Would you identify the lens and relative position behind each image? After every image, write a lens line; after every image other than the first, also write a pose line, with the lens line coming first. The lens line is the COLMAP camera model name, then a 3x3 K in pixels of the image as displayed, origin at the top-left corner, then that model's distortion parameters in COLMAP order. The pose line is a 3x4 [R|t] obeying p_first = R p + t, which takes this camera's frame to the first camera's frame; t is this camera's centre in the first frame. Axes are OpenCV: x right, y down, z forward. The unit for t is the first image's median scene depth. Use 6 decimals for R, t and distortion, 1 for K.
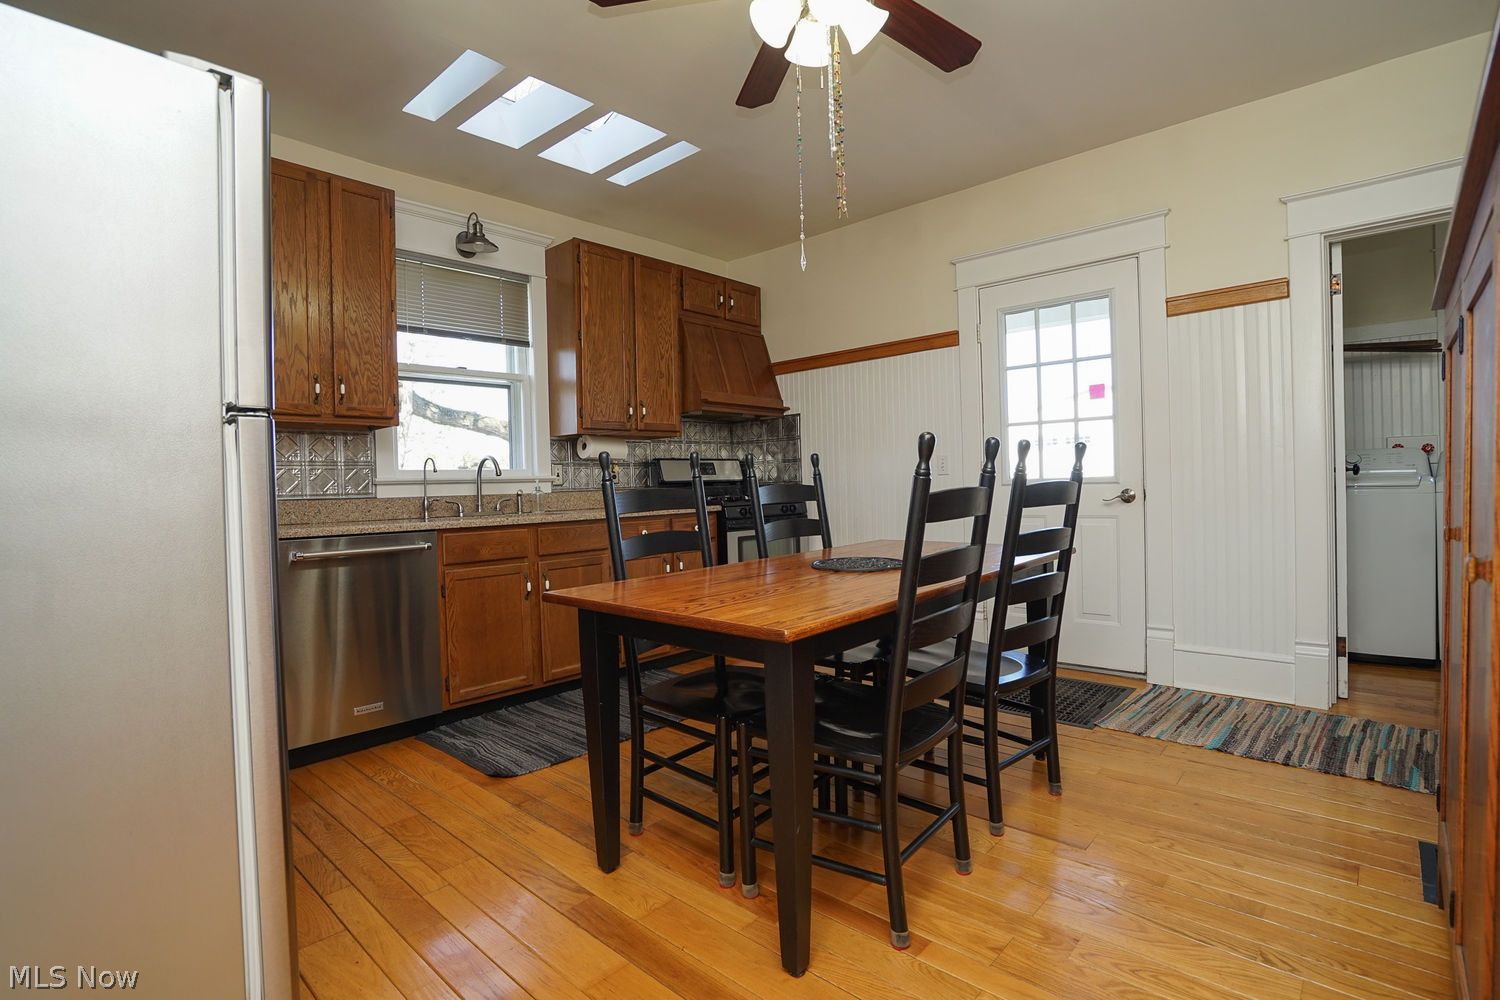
lens RADIAL K [[700.4, 0, 748.4], [0, 700.4, 494.0], [0, 0, 1]] dist [-0.056623, 0.024387]
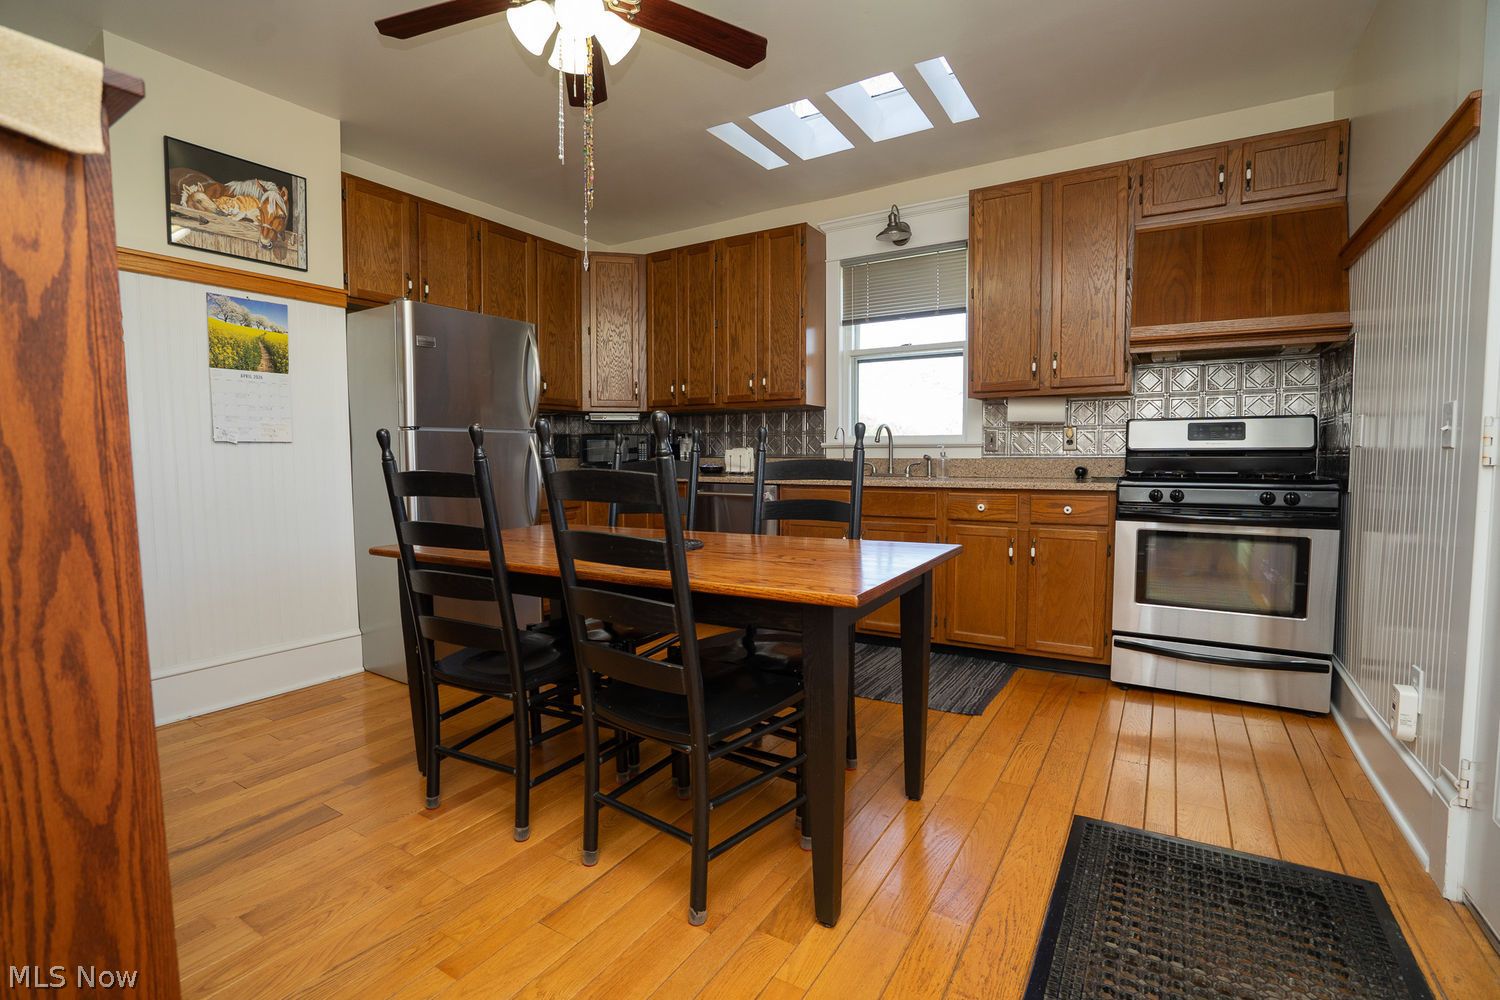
lens RADIAL K [[700.4, 0, 748.4], [0, 700.4, 494.0], [0, 0, 1]] dist [-0.056623, 0.024387]
pose [[0.188194, 0.083975, -0.978535, 0.684549], [-0.014426, 0.996467, 0.082740, -0.031504], [0.982026, -0.001455, 0.188740, 0.551243]]
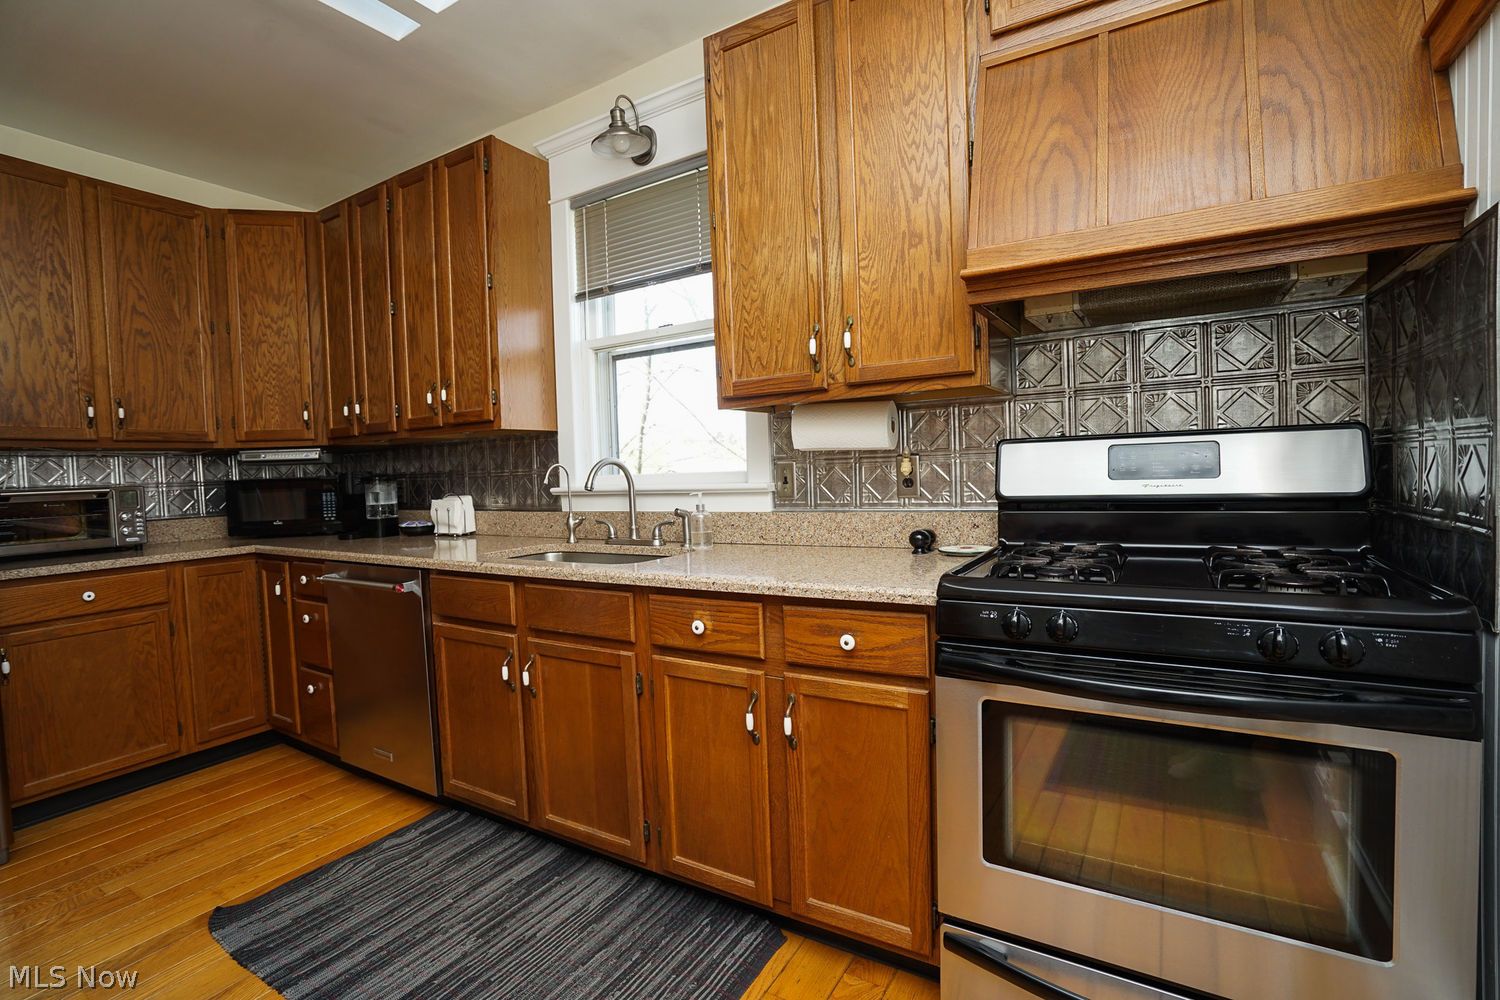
lens RADIAL K [[700.4, 0, 748.4], [0, 700.4, 494.0], [0, 0, 1]] dist [-0.056623, 0.024387]
pose [[0.197524, 0.059036, -0.978519, 0.301816], [0.017521, 0.997813, 0.063736, -0.059679], [0.980141, -0.029734, 0.196058, 0.968486]]
